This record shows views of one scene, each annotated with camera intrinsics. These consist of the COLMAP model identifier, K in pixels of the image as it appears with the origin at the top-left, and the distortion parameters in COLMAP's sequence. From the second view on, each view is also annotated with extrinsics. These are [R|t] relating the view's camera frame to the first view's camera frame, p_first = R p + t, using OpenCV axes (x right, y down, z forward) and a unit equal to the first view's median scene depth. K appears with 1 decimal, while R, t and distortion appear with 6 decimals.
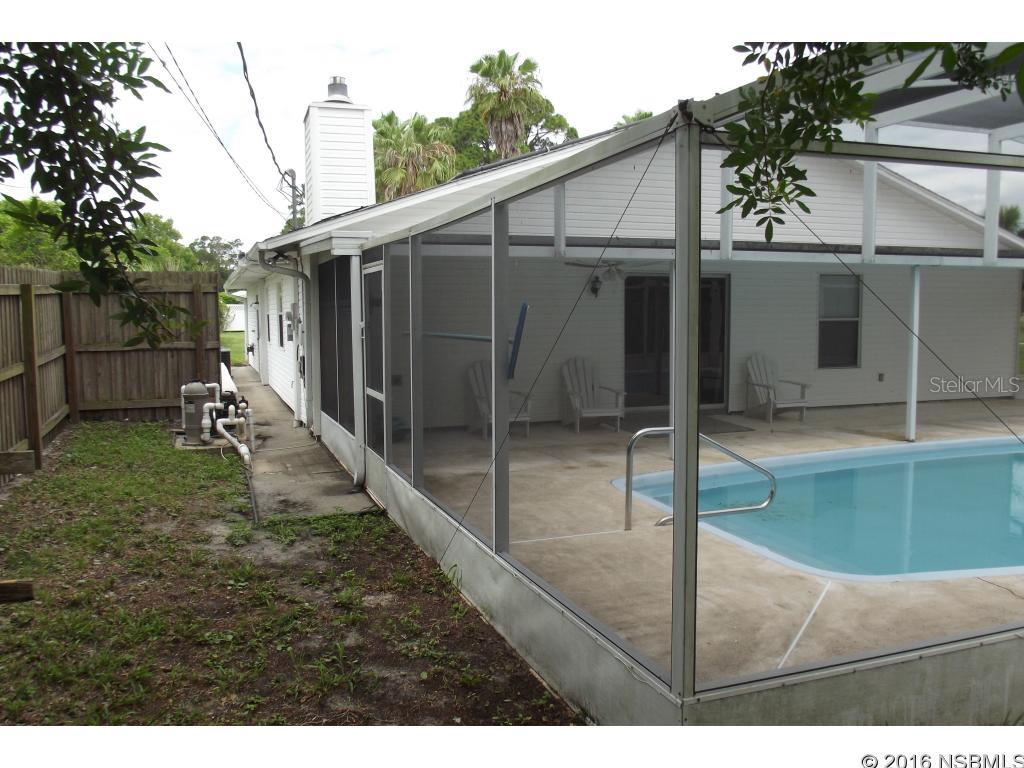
lens RADIAL K [[860.2, 0, 533.5], [0, 860.2, 402.0], [0, 0, 1]] dist [-0.037115, 0.014822]
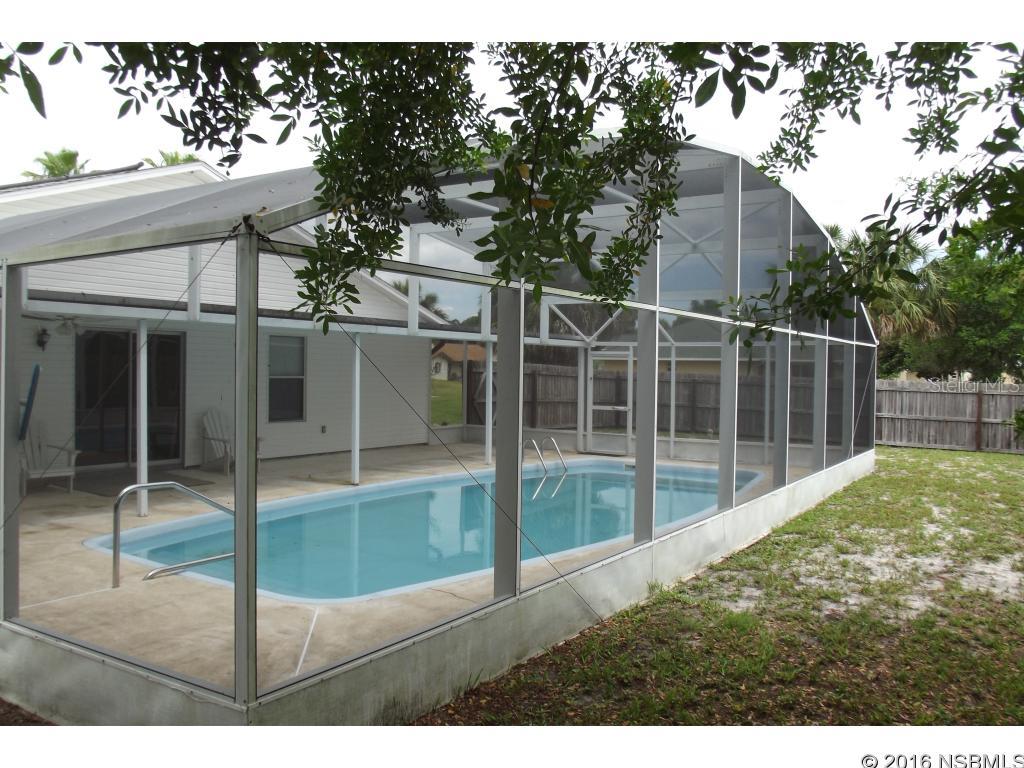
lens RADIAL K [[860.2, 0, 533.5], [0, 860.2, 402.0], [0, 0, 1]] dist [-0.037115, 0.014822]
pose [[0.793549, -0.000532, 0.608506, -0.124384], [0.037483, 0.998143, -0.048008, -0.001415], [-0.607351, 0.060906, 0.792096, -0.112463]]
